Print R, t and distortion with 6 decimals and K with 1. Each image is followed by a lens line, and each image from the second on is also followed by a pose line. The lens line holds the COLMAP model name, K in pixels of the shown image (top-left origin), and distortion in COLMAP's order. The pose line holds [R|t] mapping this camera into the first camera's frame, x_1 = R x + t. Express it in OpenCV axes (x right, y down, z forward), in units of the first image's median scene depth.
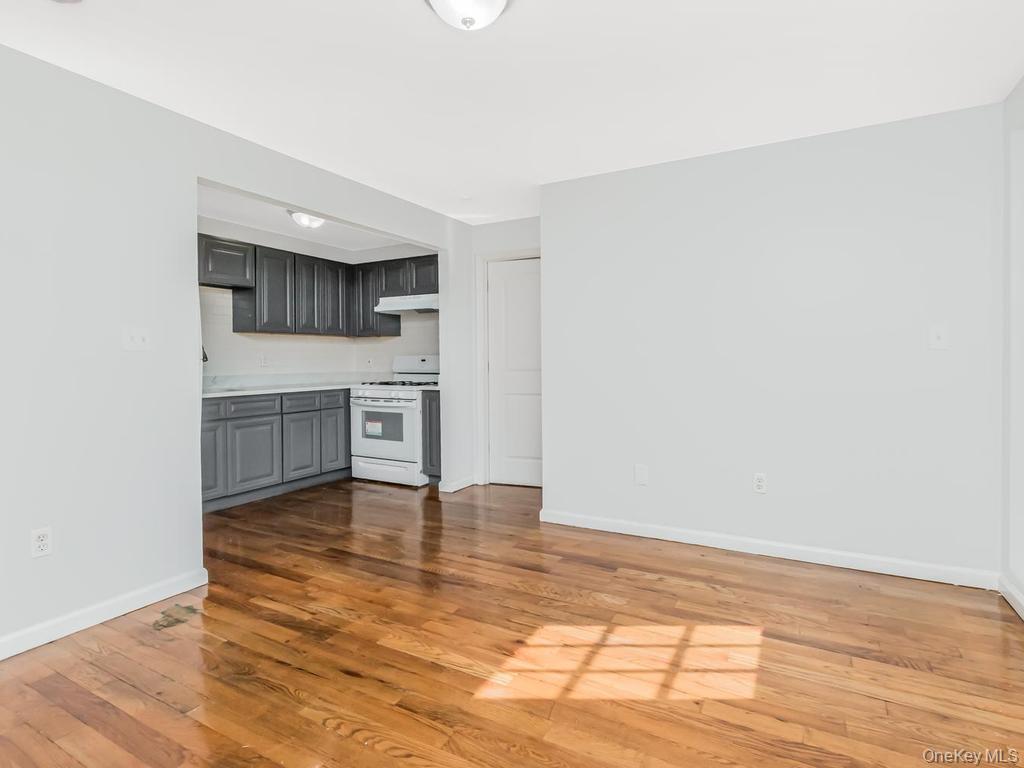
lens RADIAL K [[524.1, 0, 513.9], [0, 524.1, 359.6], [0, 0, 1]] dist [-0.002864, -0.001203]
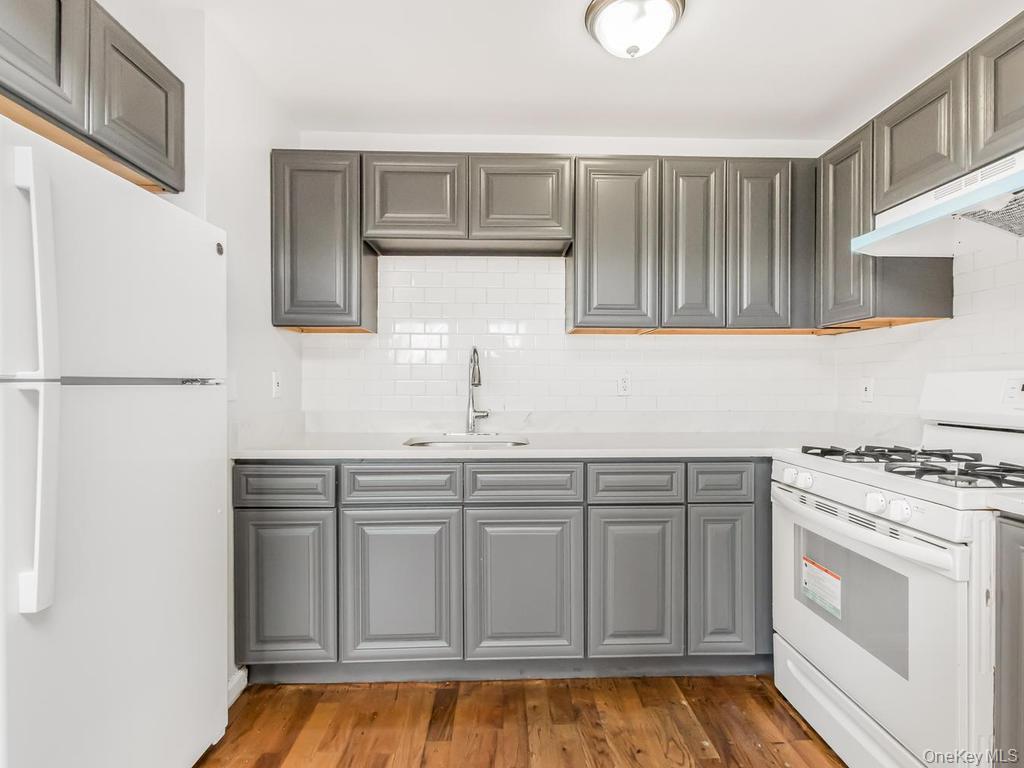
lens RADIAL K [[525.7, 0, 521.7], [0, 525.7, 380.7], [0, 0, 1]] dist [0.000613, -0.002322]
pose [[0.518867, 0.004623, -0.854843, -0.108198], [-0.003749, 0.999988, 0.003132, -0.005229], [0.854847, 0.001579, 0.518878, 0.923906]]
